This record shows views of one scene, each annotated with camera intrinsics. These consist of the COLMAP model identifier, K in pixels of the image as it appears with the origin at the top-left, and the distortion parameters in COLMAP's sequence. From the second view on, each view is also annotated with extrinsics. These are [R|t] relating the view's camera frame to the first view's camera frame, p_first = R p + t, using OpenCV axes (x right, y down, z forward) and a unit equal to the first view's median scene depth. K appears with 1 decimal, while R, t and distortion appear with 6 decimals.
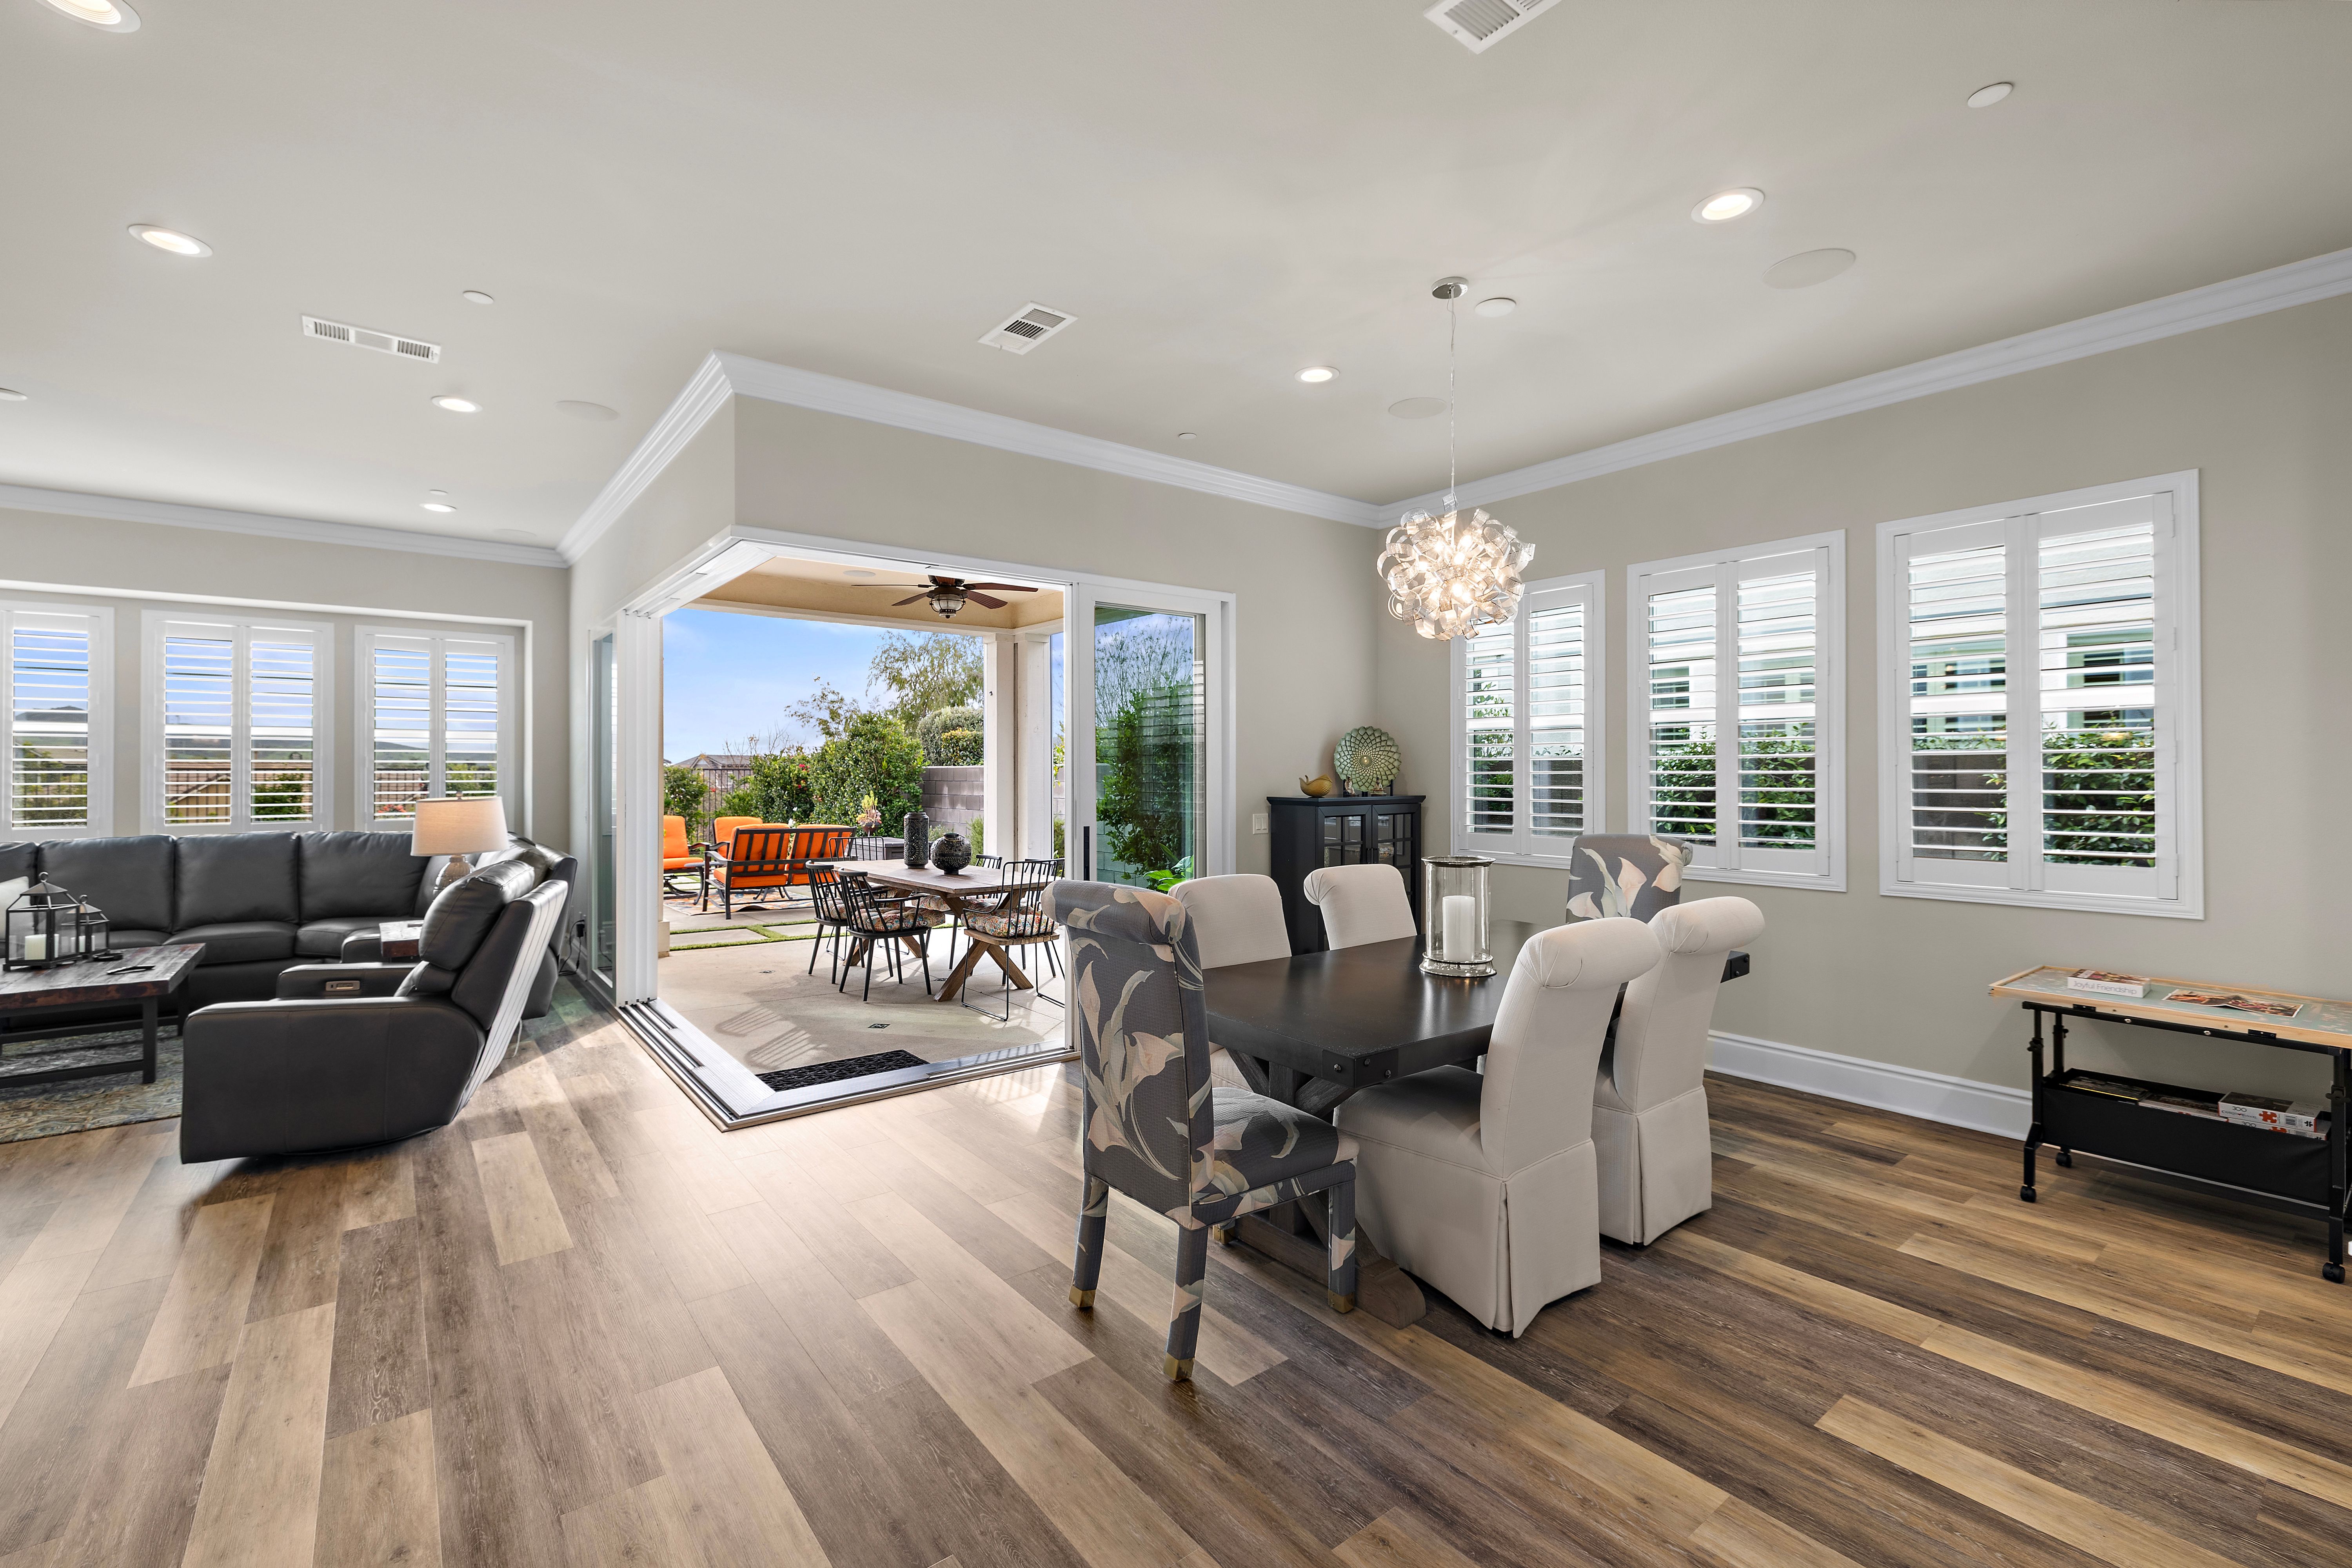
lens RADIAL K [[999.9, 0, 1167.2], [0, 999.9, 775.4], [0, 0, 1]] dist [0.003521, -0.001304]
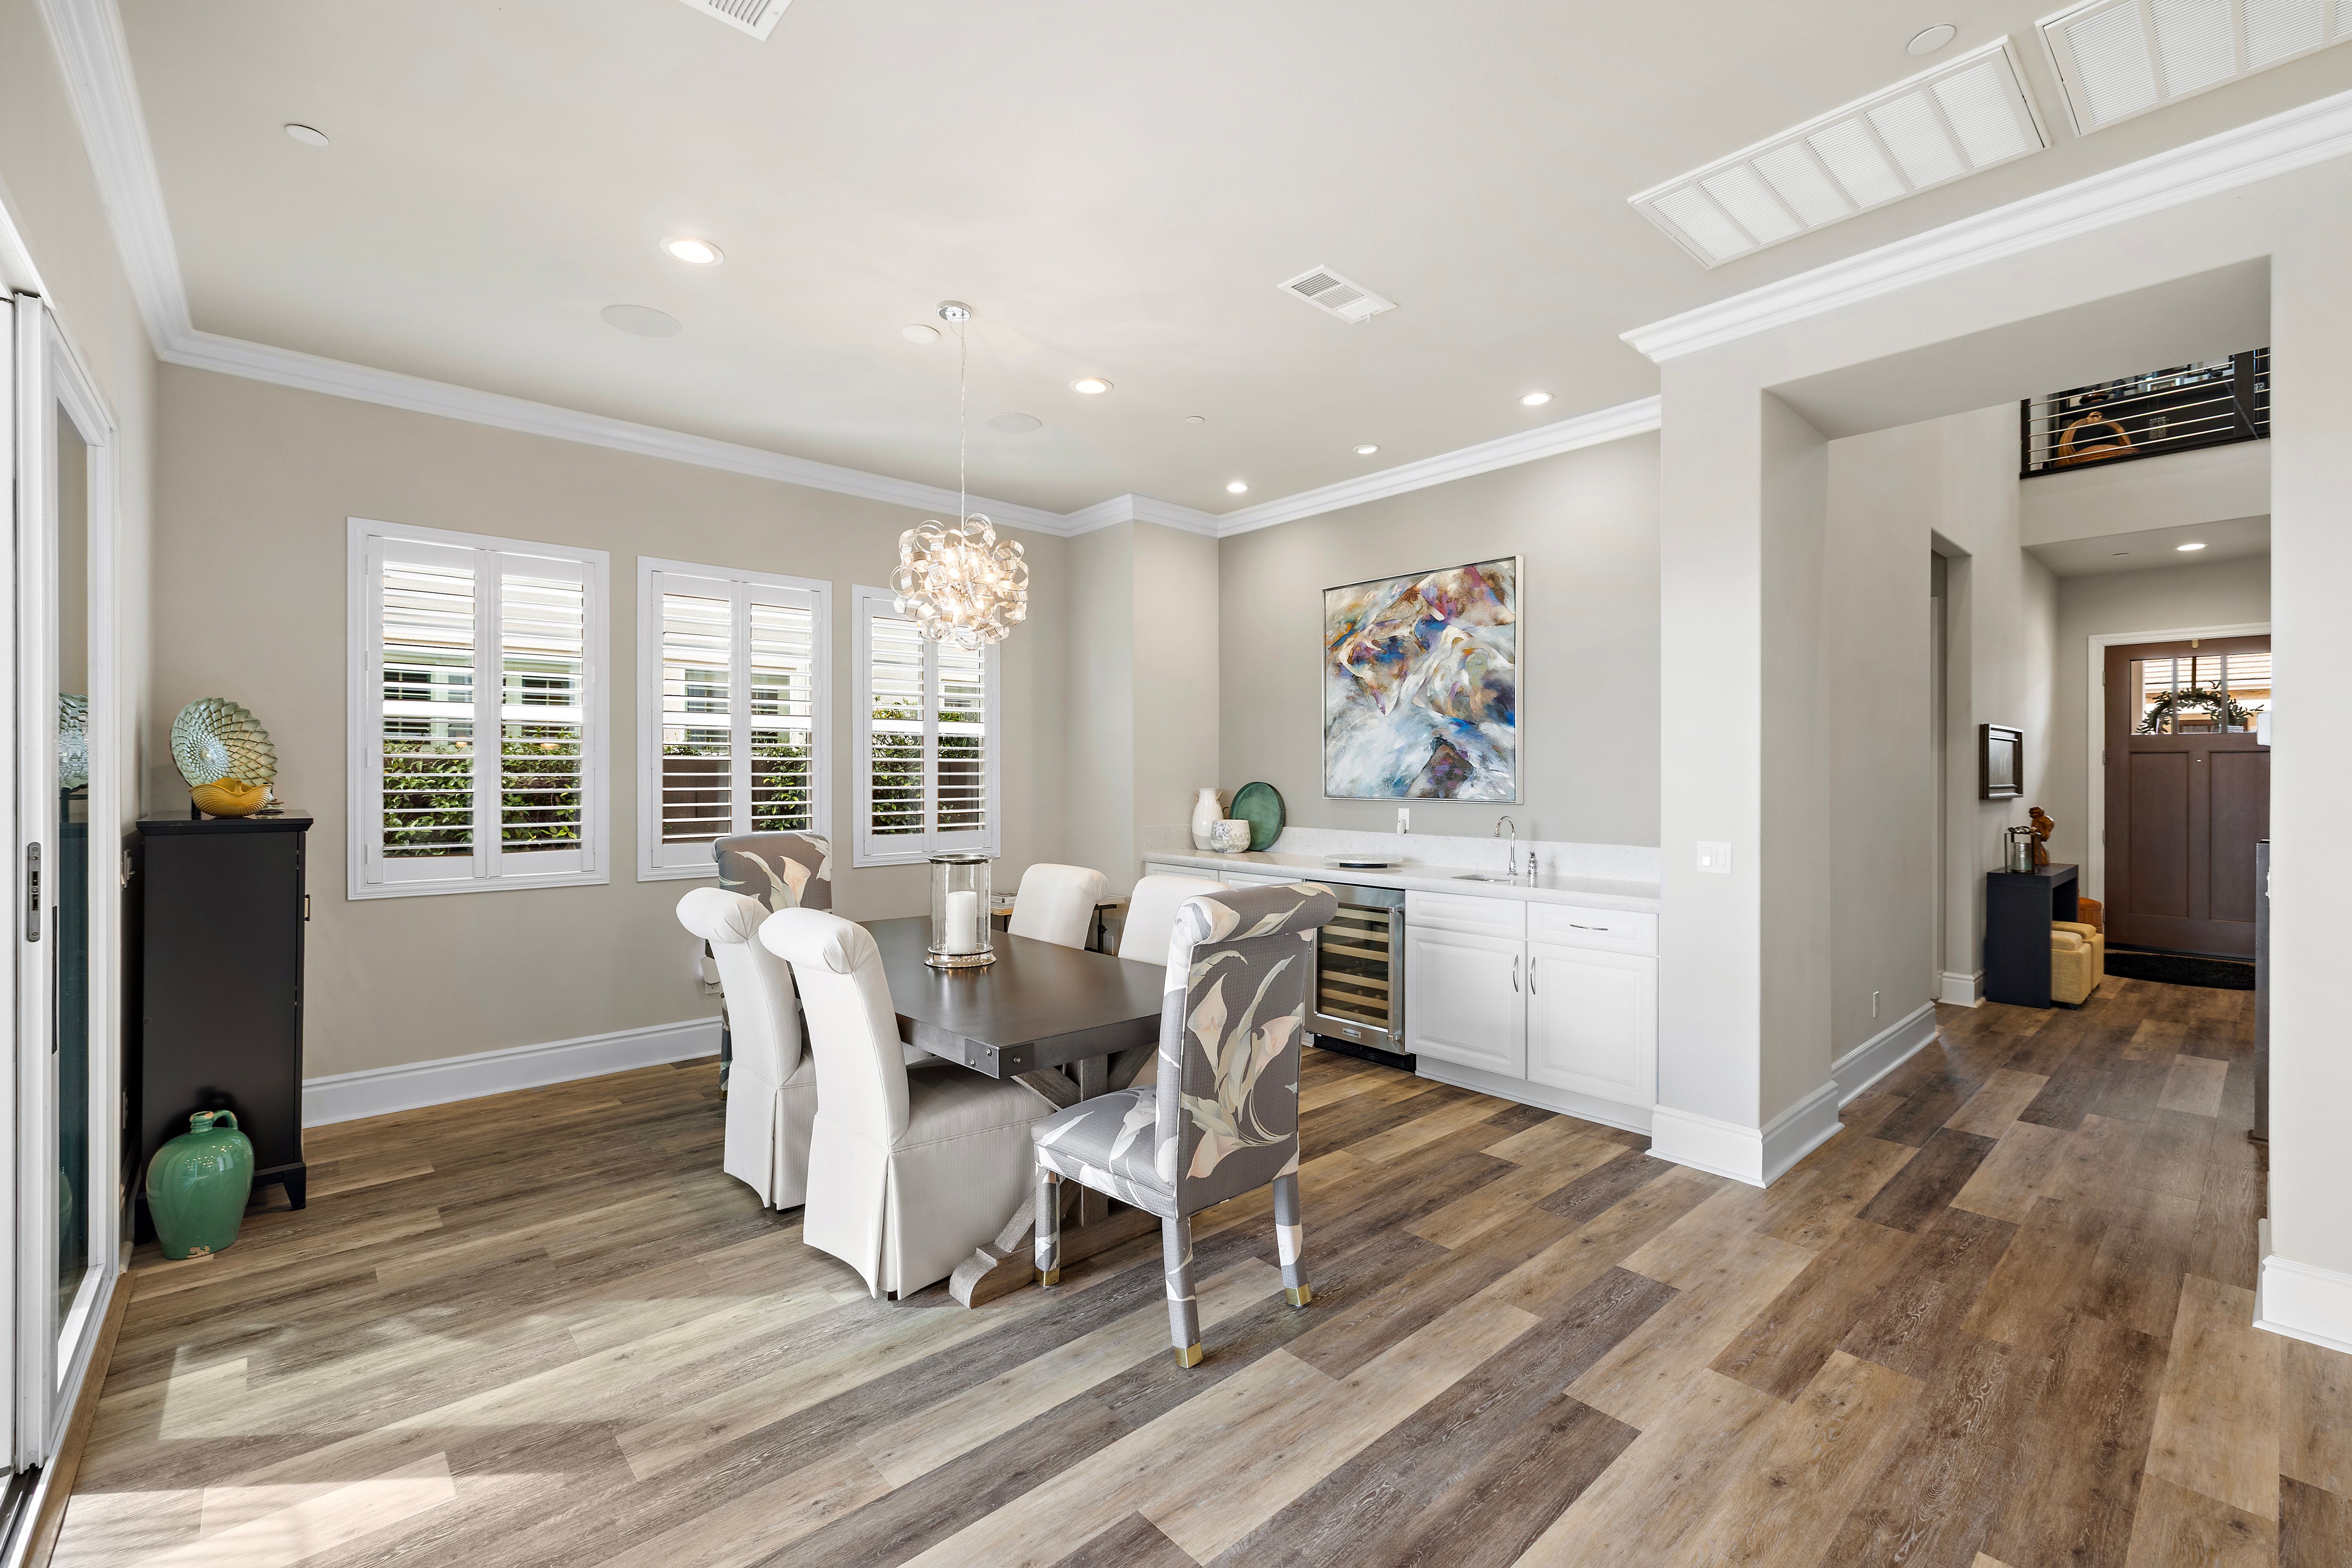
lens RADIAL K [[999.9, 0, 1172.9], [0, 999.9, 781.1], [0, 0, 1]] dist [0.003521, -0.001304]
pose [[-0.067429, -0.007134, 0.997699, -0.573418], [0.003388, 0.999967, 0.007379, -0.002388], [-0.997718, 0.003878, -0.067402, 0.626688]]
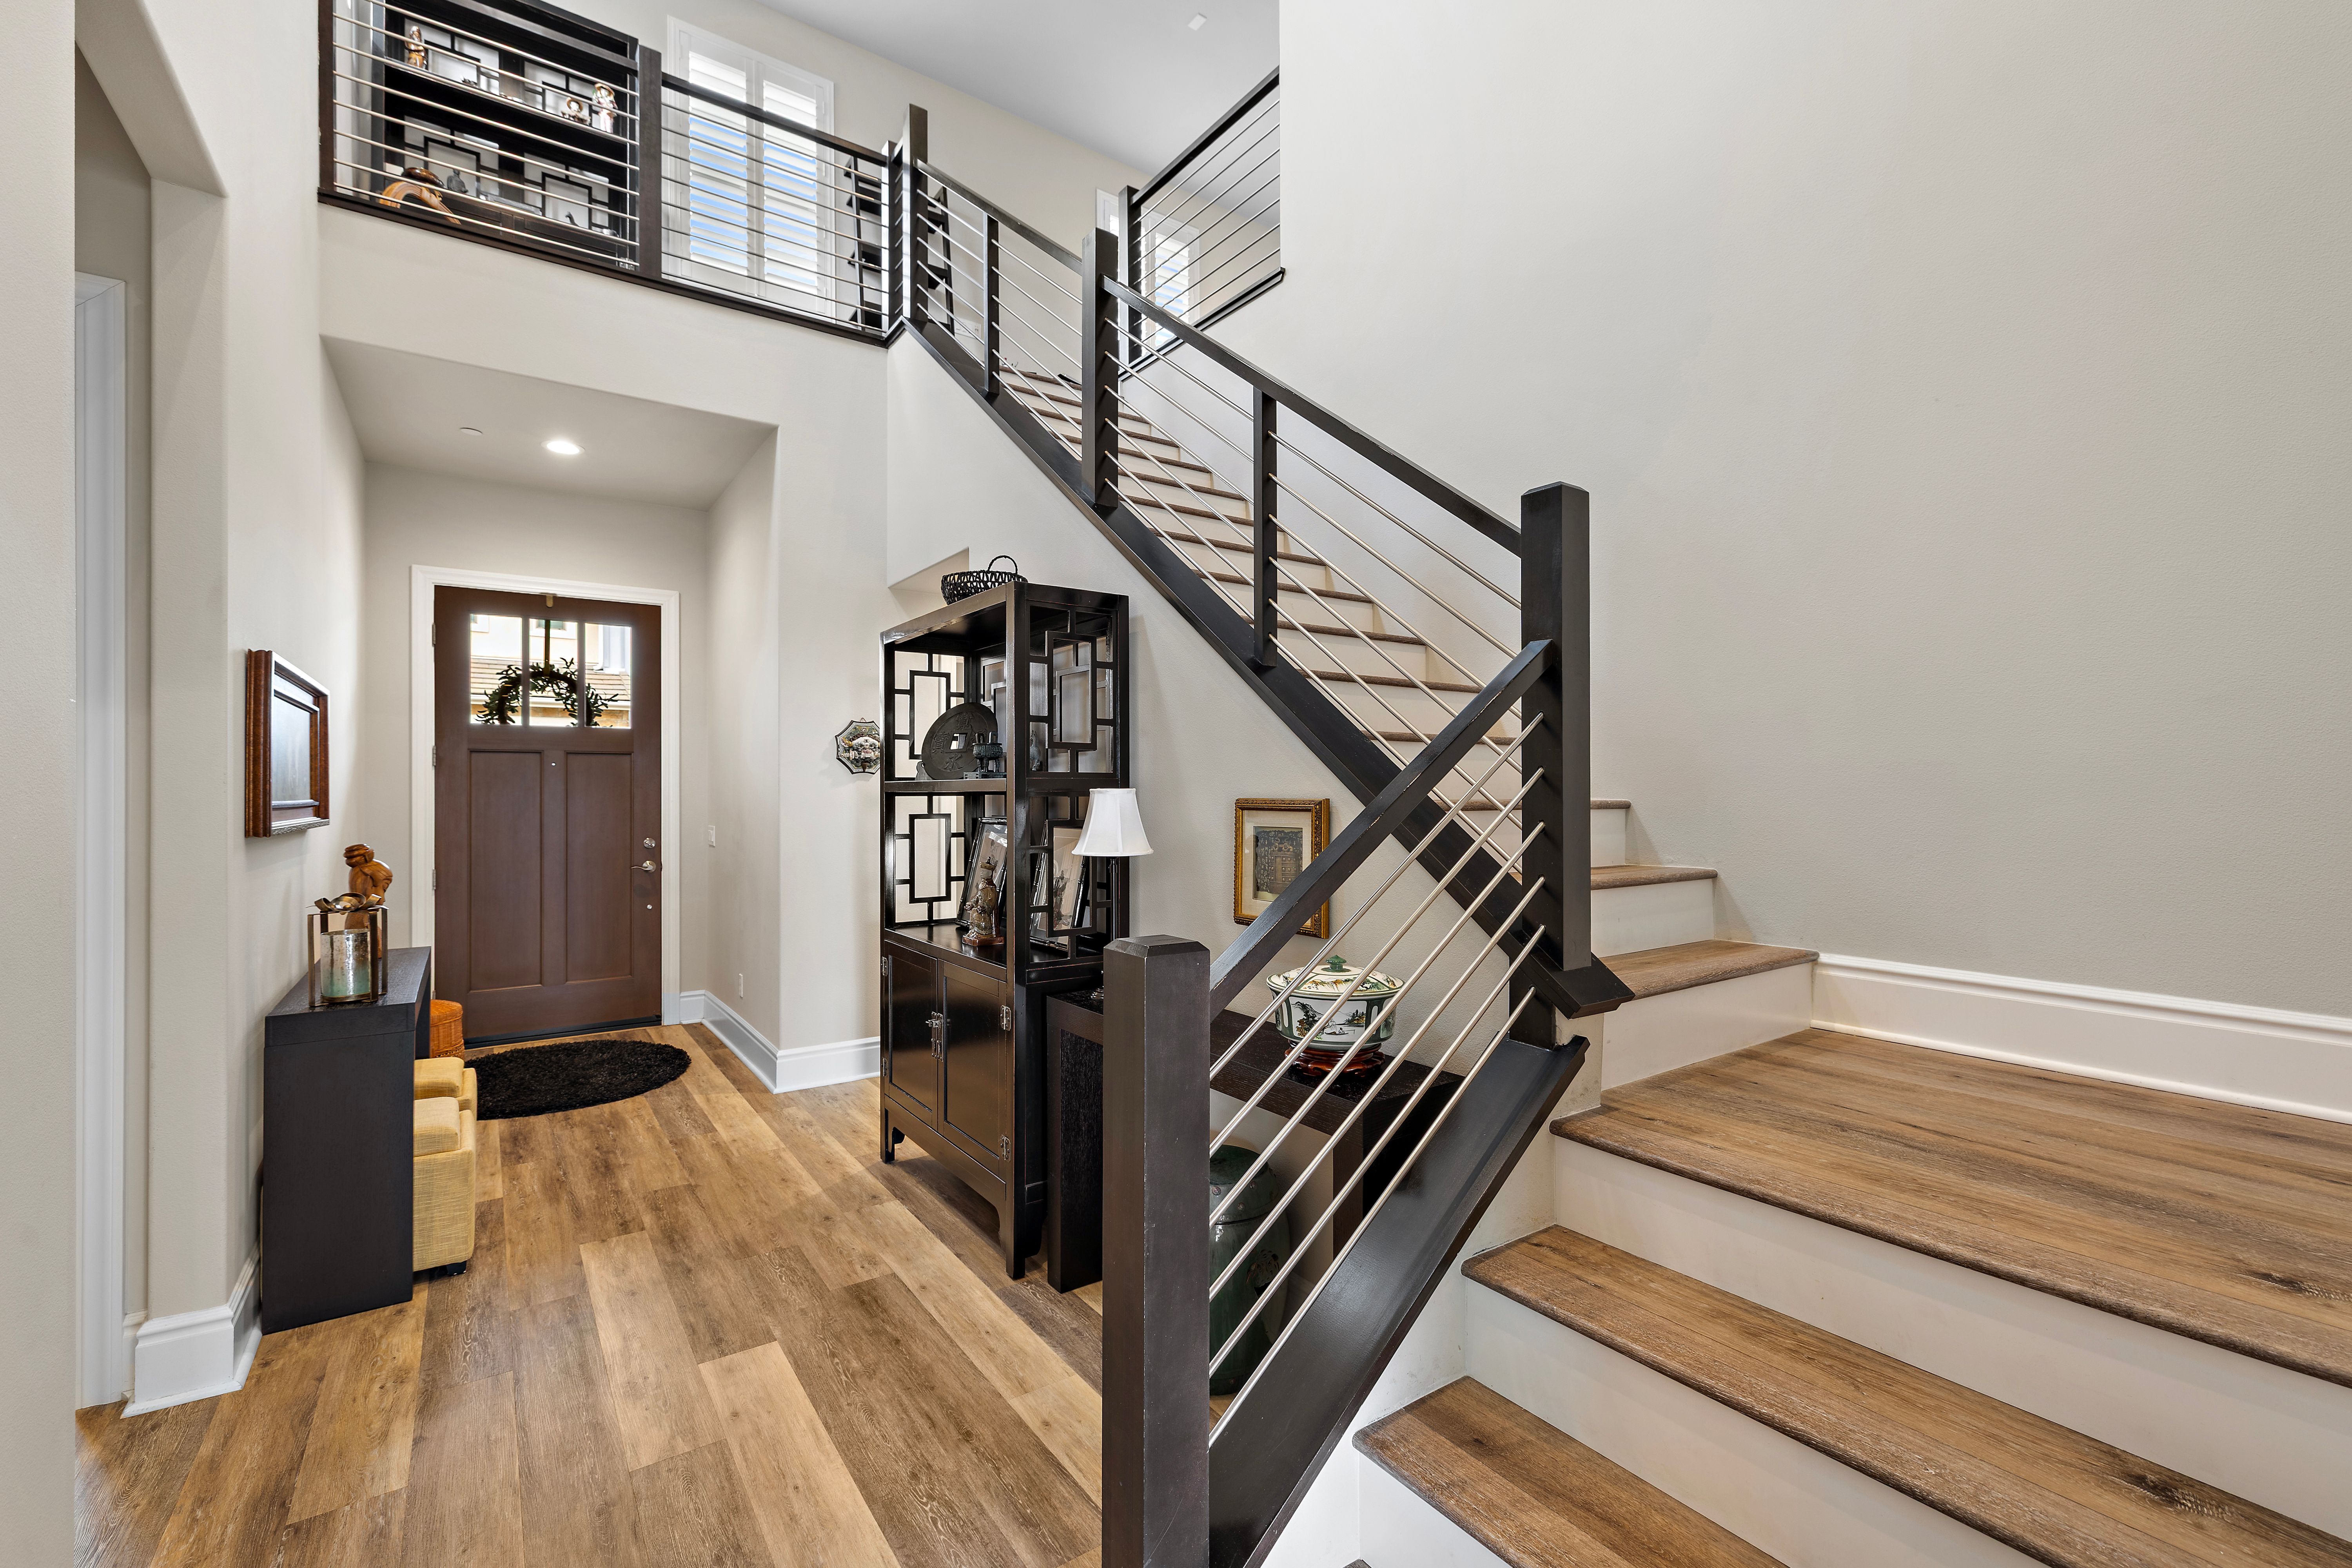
lens RADIAL K [[999.9, 0, 1190.9], [0, 999.9, 794.5], [0, 0, 1]] dist [0.003521, -0.001304]
pose [[-0.999032, -0.004271, 0.043792, -0.252838], [-0.004058, 0.999979, 0.004965, 0.002027], [-0.043813, 0.004782, -0.999028, 0.341879]]
